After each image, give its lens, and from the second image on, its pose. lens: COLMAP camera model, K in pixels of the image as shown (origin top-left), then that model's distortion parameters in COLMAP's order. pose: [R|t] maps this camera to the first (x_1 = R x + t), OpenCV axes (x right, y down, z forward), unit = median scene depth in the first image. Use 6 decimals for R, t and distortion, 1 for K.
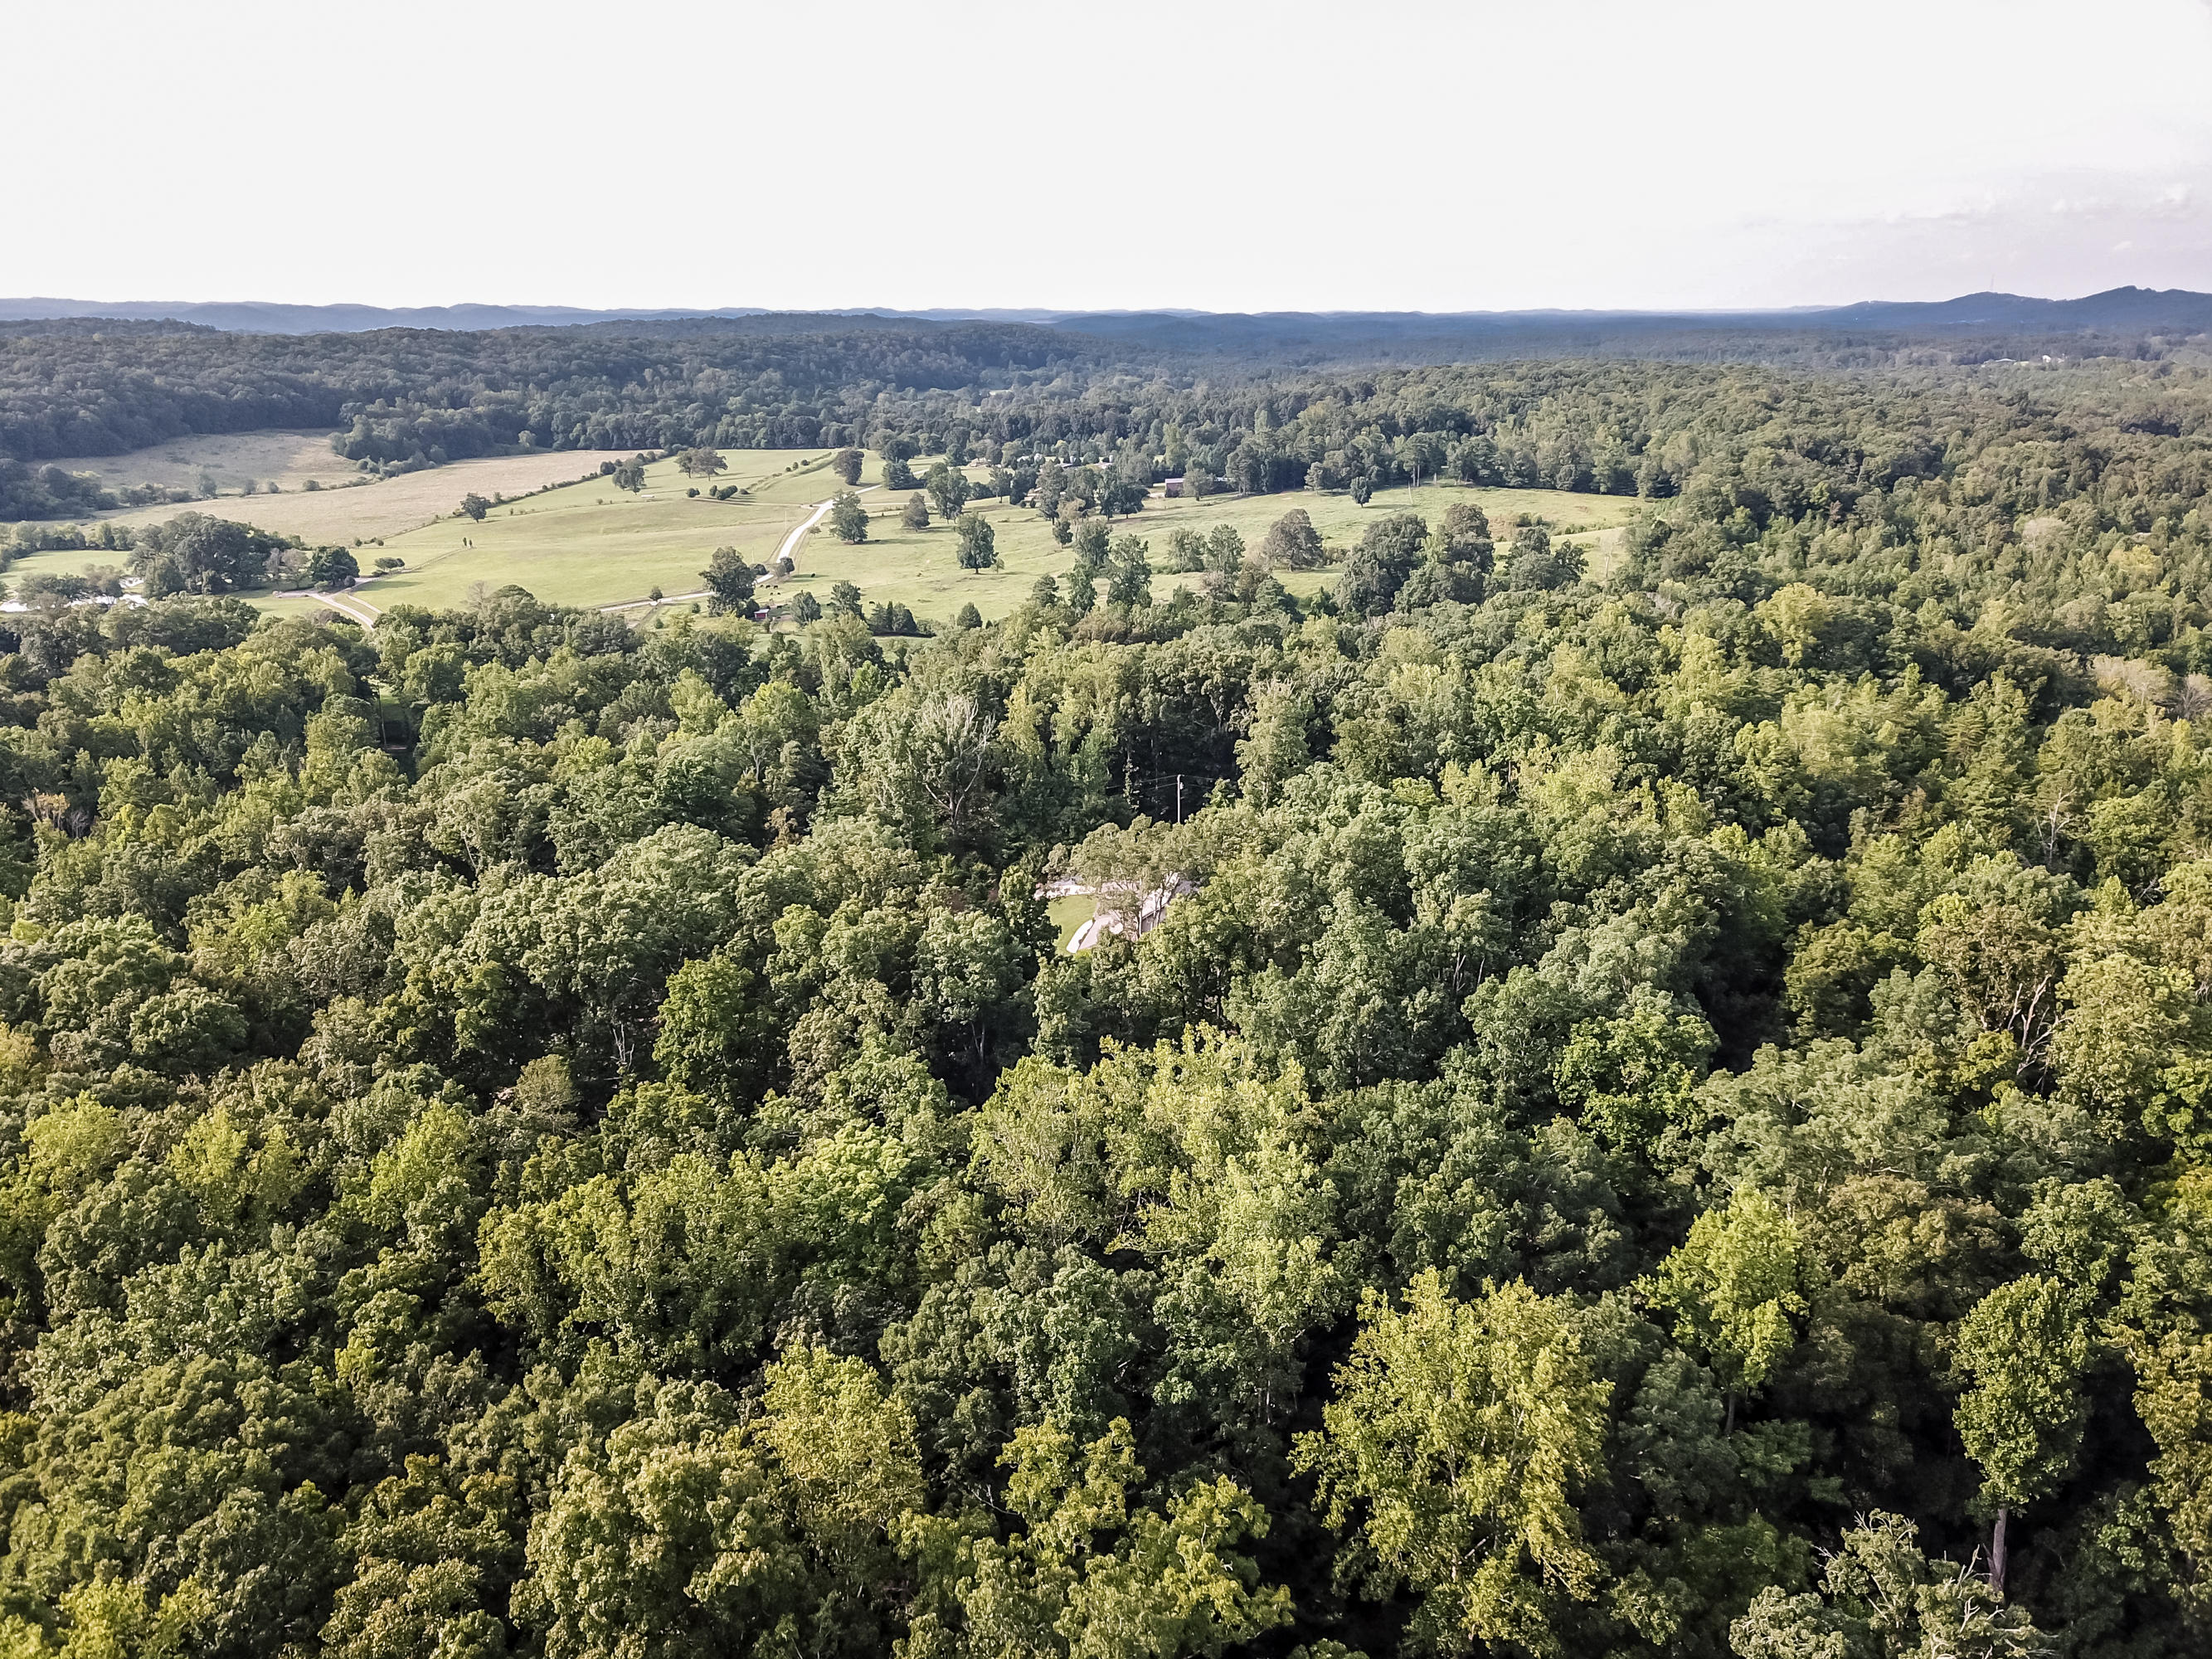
lens RADIAL K [[1756.5, 0, 1111.3], [0, 1756.5, 862.3], [0, 0, 1]] dist [0.040434, -0.005602]
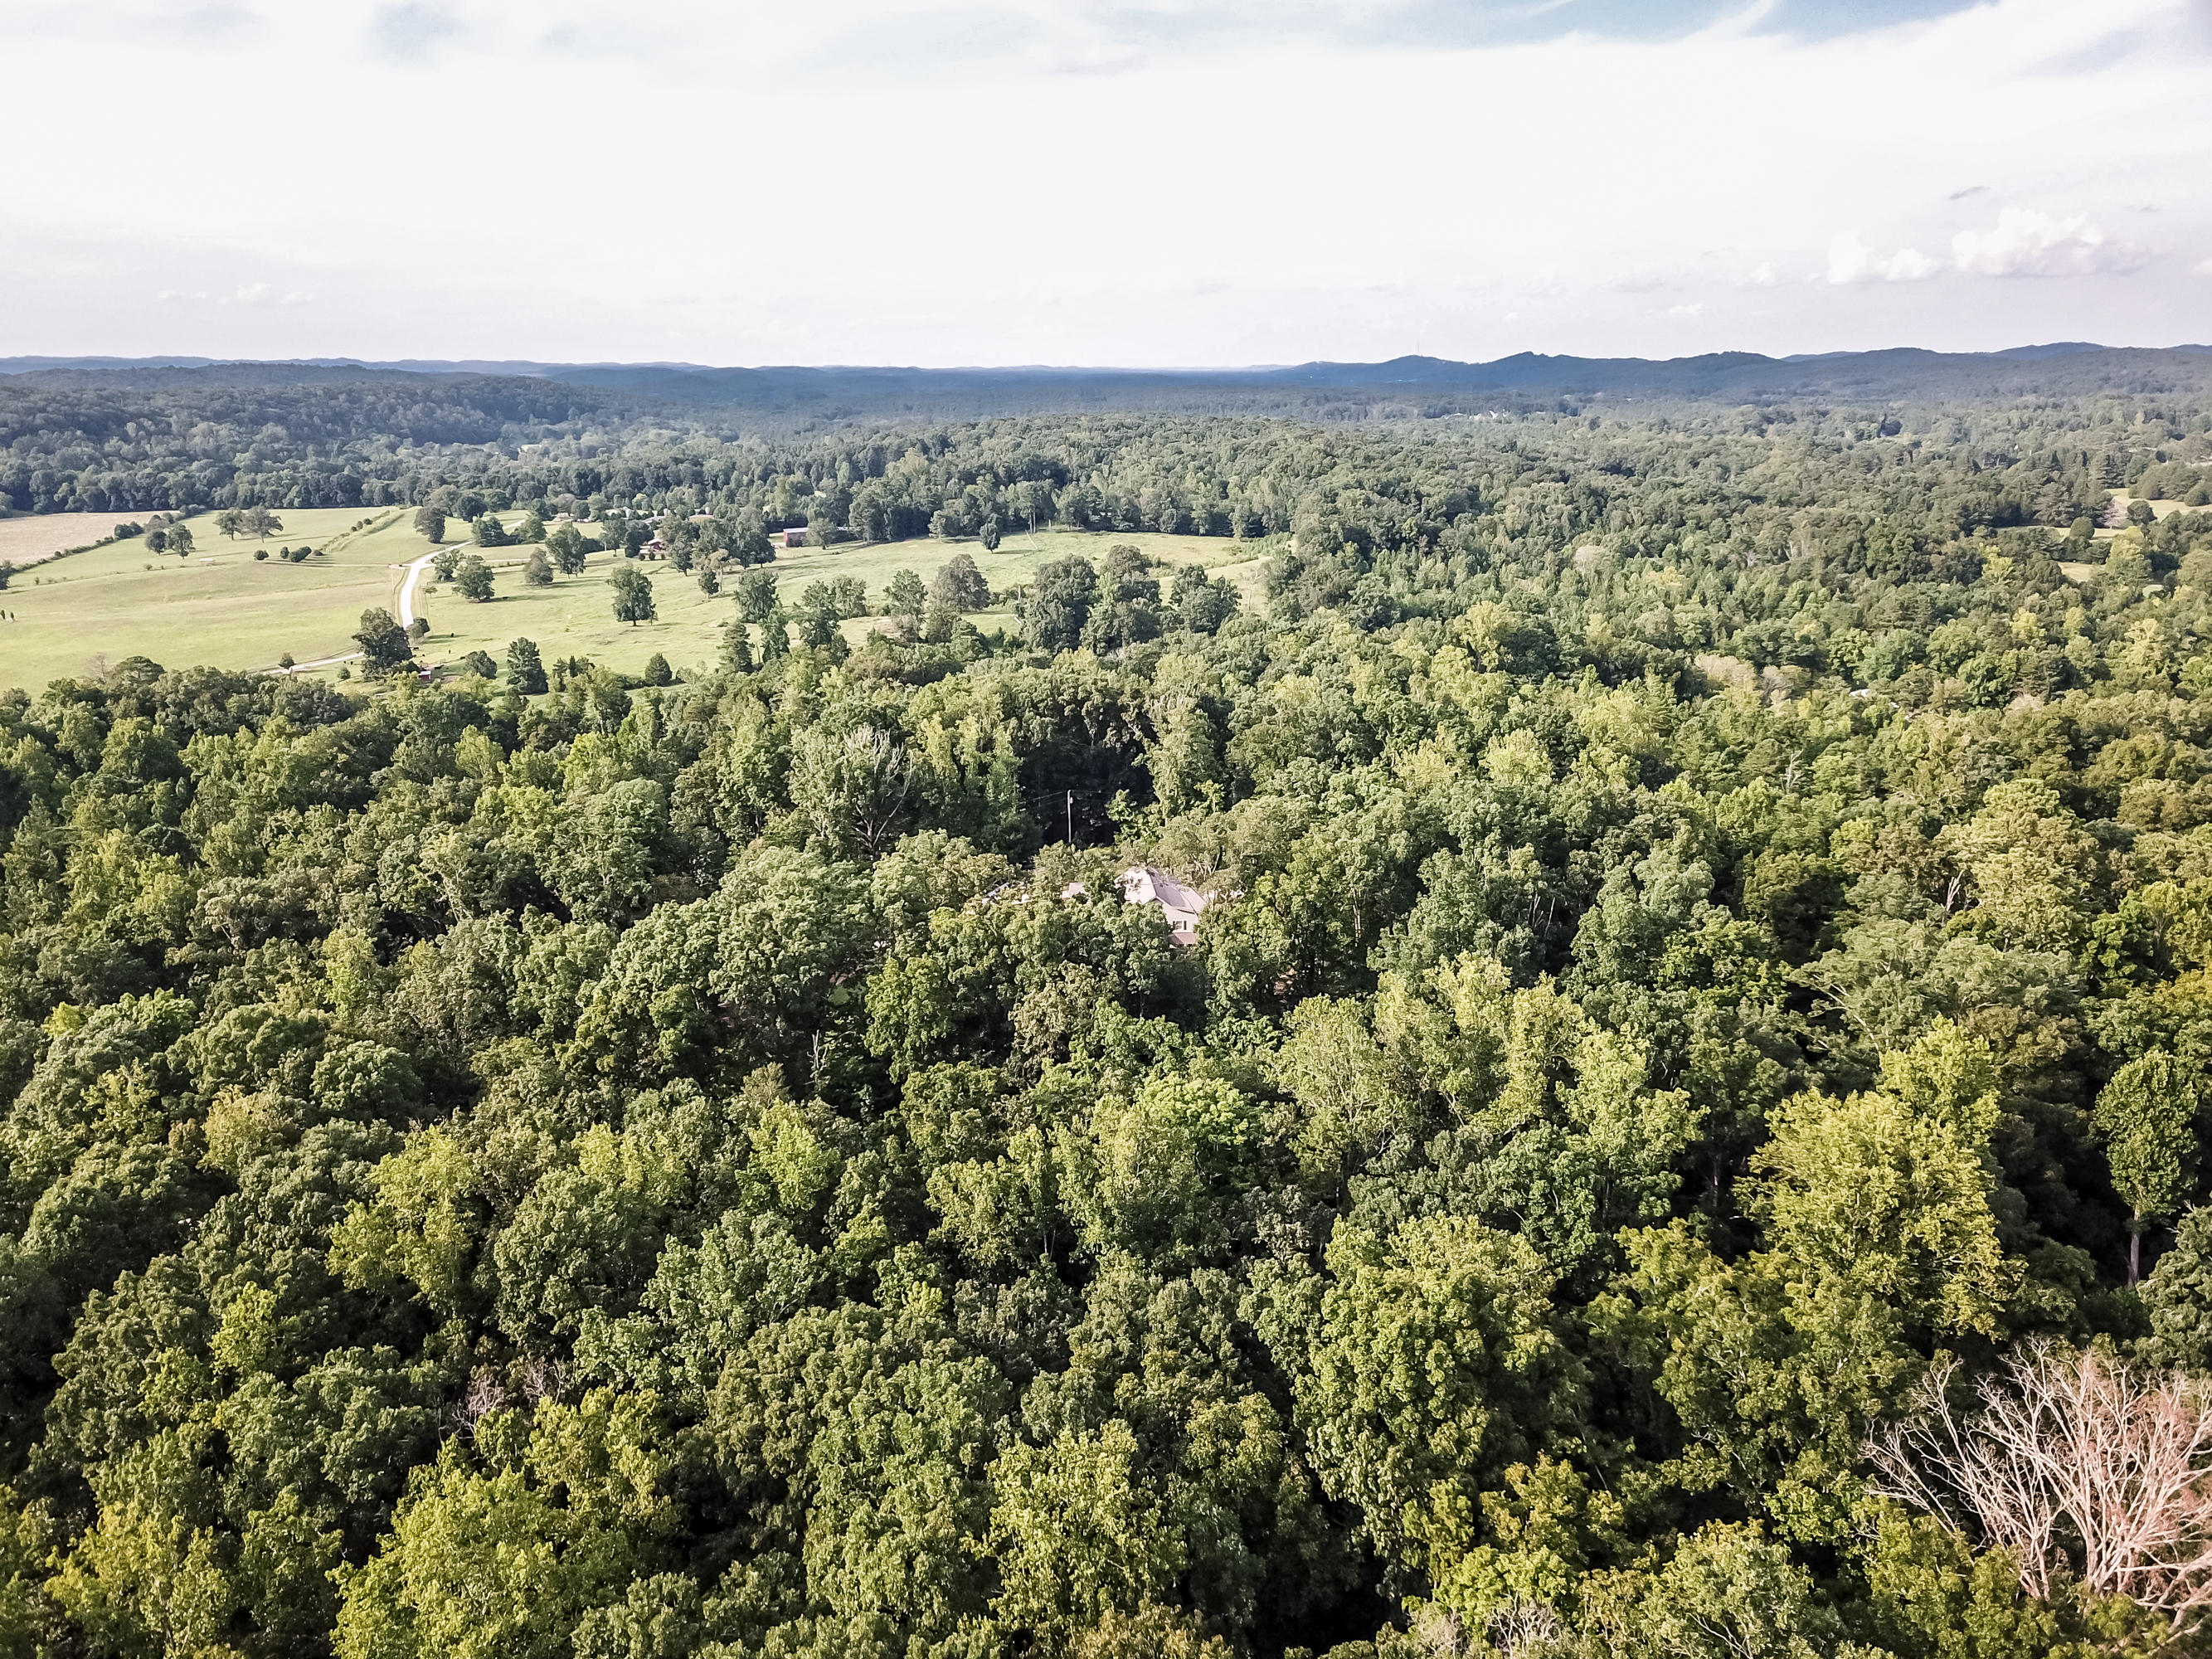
lens RADIAL K [[1756.5, 0, 1111.3], [0, 1756.5, 862.3], [0, 0, 1]] dist [0.040434, -0.005602]
pose [[0.955865, -0.076837, 0.283580, -0.104167], [0.084997, 0.996243, -0.016566, 0.006186], [-0.281241, 0.039939, 0.958806, -0.018090]]
